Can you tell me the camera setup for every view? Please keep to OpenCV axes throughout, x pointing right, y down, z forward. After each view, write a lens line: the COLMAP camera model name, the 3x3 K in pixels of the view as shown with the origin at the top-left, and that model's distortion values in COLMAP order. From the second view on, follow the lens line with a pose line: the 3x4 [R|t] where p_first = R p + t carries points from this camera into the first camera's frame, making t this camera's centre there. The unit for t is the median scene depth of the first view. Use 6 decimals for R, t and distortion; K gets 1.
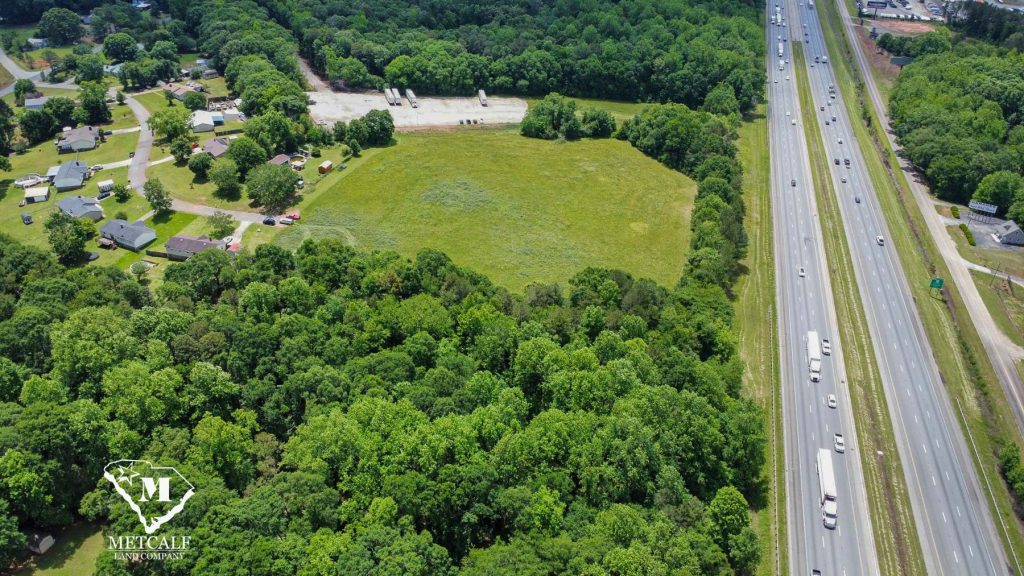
lens RADIAL K [[752.6, 0, 512.0], [0, 752.6, 288.0], [0, 0, 1]] dist [0.001805, -0.002879]
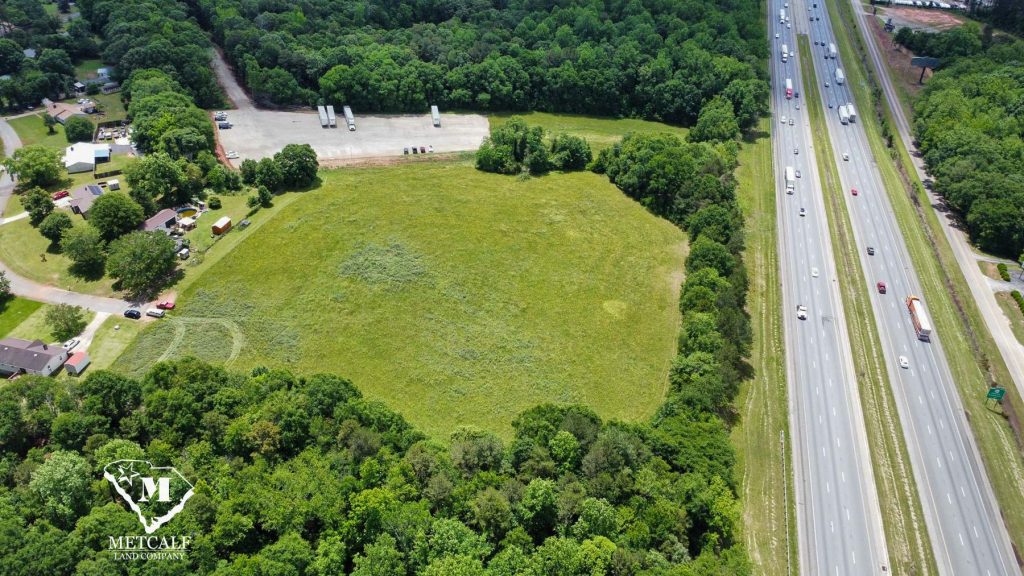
lens RADIAL K [[752.6, 0, 512.0], [0, 752.6, 288.0], [0, 0, 1]] dist [0.001805, -0.002879]
pose [[0.999945, -0.005082, 0.009185, 0.046312], [0.004705, 0.999164, 0.040613, -0.114103], [-0.009384, -0.040567, 0.999133, 0.181283]]
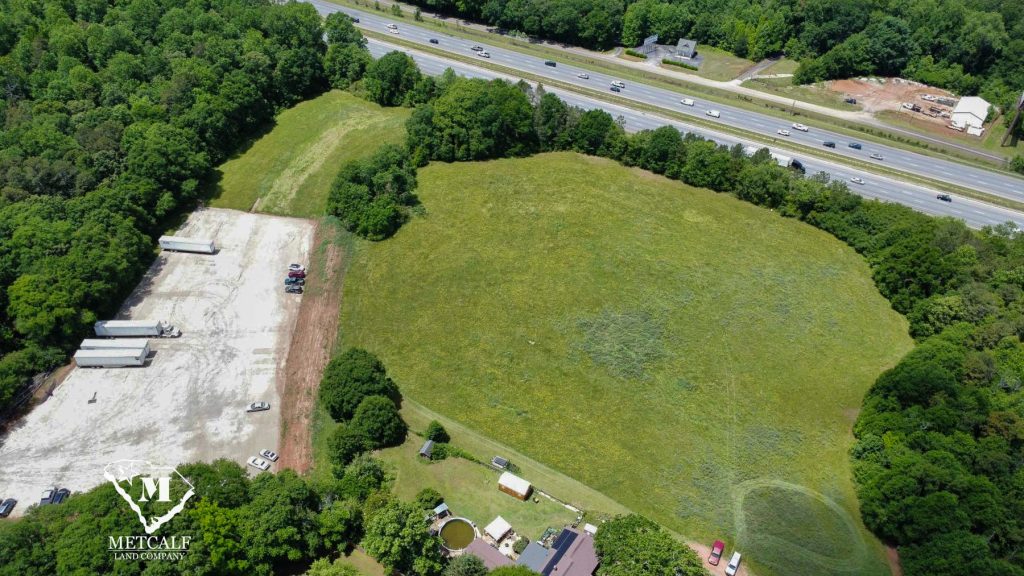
lens RADIAL K [[752.6, 0, 512.0], [0, 752.6, 288.0], [0, 0, 1]] dist [0.001805, -0.002879]
pose [[0.254253, -0.645427, 0.720263, -0.483205], [0.485760, 0.729207, 0.481969, -0.462122], [-0.836297, 0.227333, 0.498926, 0.642462]]
